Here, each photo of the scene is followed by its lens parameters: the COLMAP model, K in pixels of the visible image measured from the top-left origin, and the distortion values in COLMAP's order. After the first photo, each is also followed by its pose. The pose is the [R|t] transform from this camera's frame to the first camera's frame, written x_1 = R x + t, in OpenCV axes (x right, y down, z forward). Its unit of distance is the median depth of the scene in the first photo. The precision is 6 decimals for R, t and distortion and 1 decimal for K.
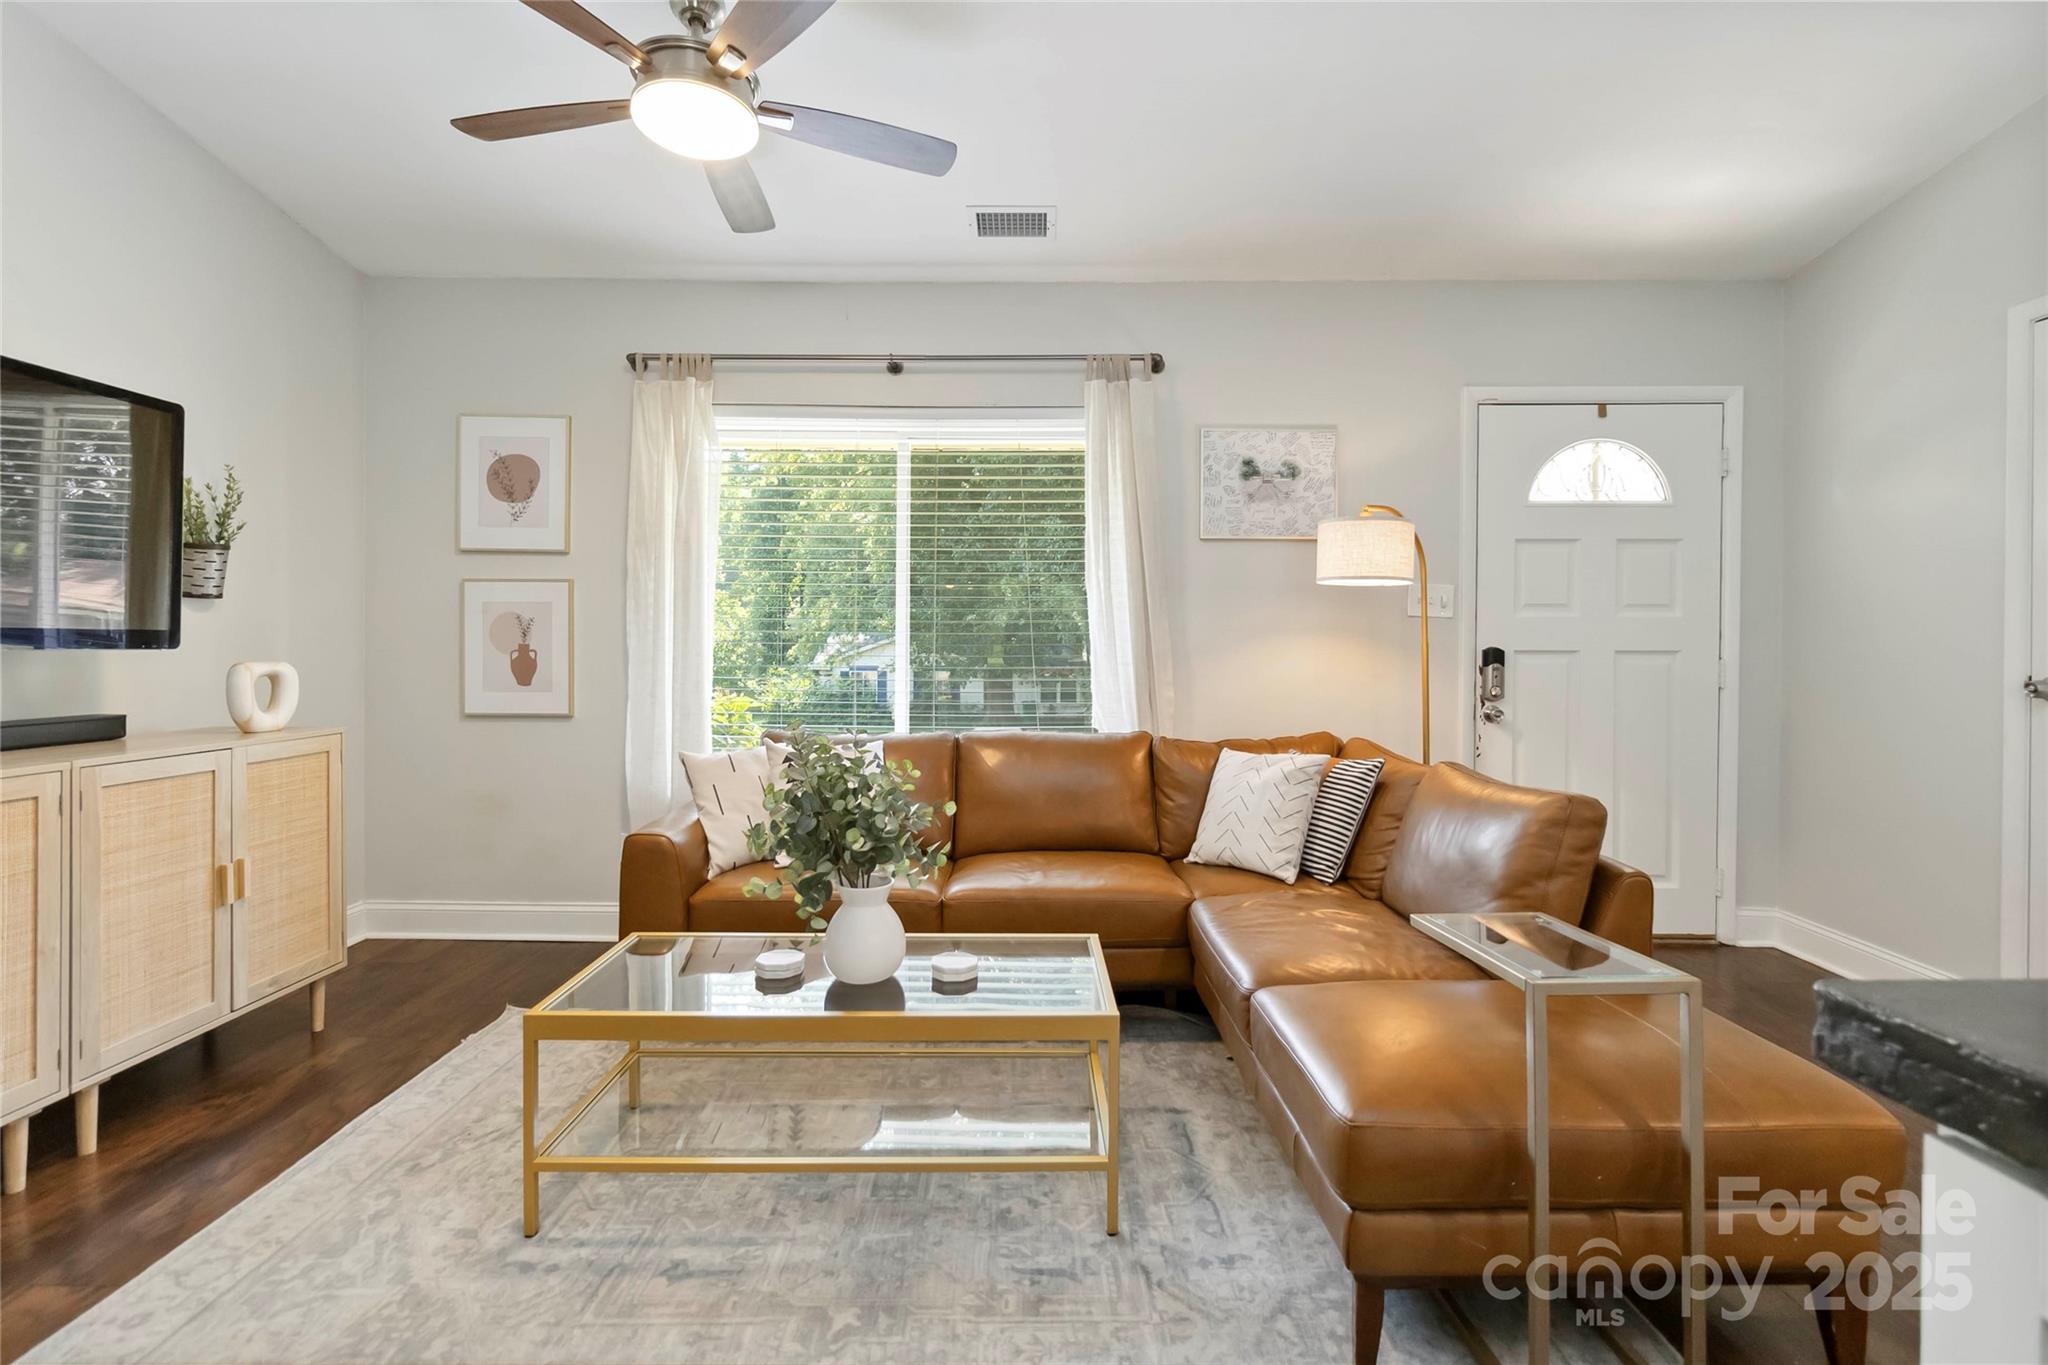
lens RADIAL K [[950.0, 0, 1030.2], [0, 950.0, 651.7], [0, 0, 1]] dist [-0.000241, 0.001458]
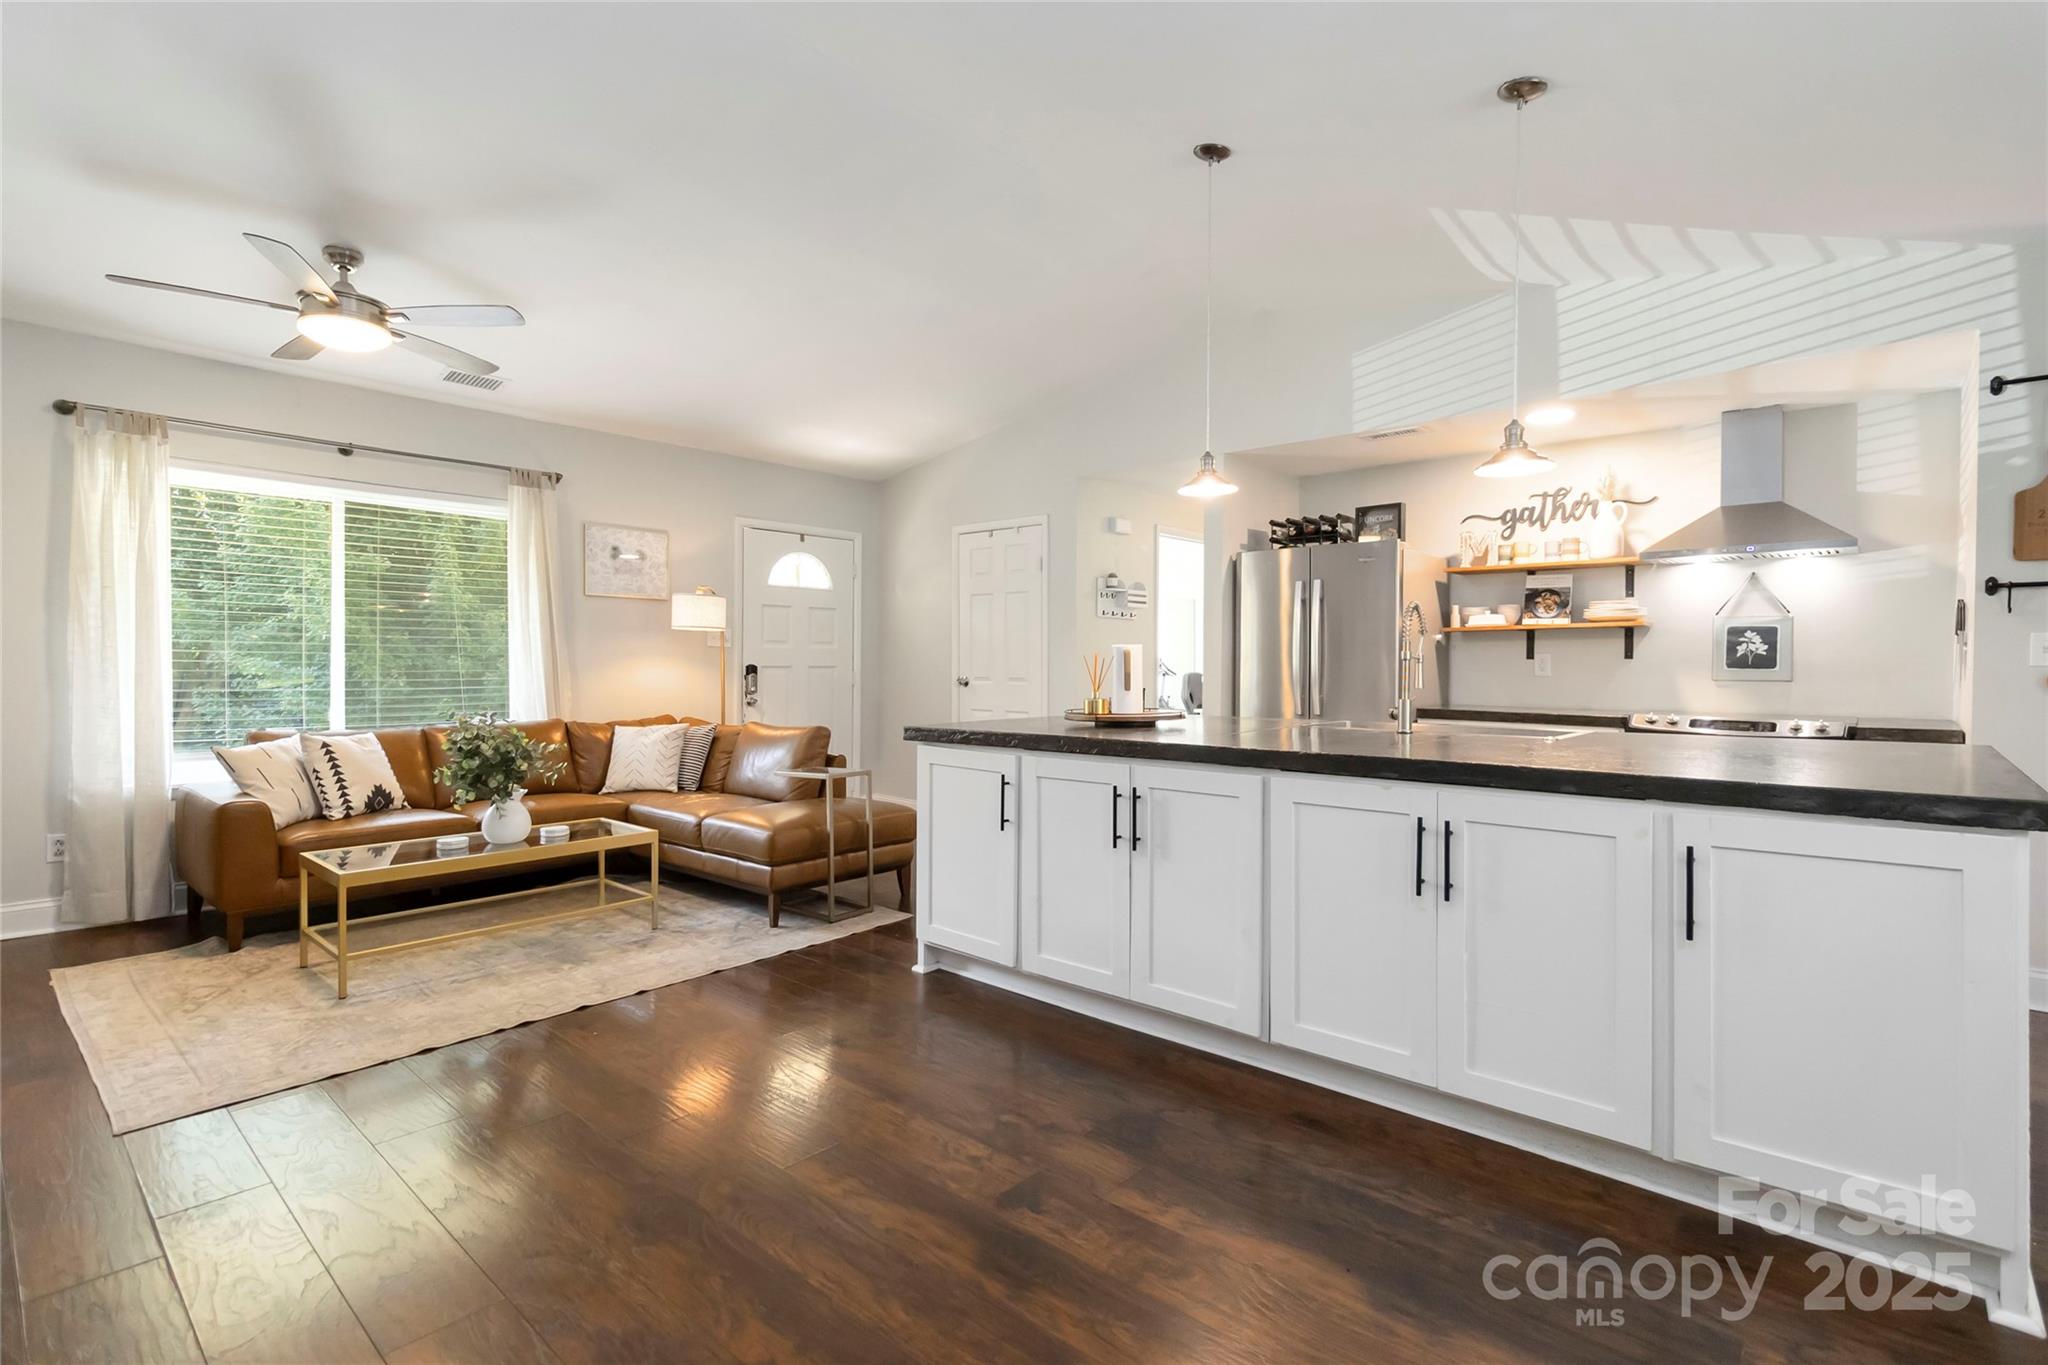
lens RADIAL K [[950.0, 0, 1036.8], [0, 950.0, 681.0], [0, 0, 1]] dist [-0.000241, 0.001458]
pose [[0.655759, -0.013798, 0.754844, -0.520068], [-0.000361, 0.999827, 0.018590, -0.006900], [-0.754971, -0.012463, 0.655640, -0.589510]]
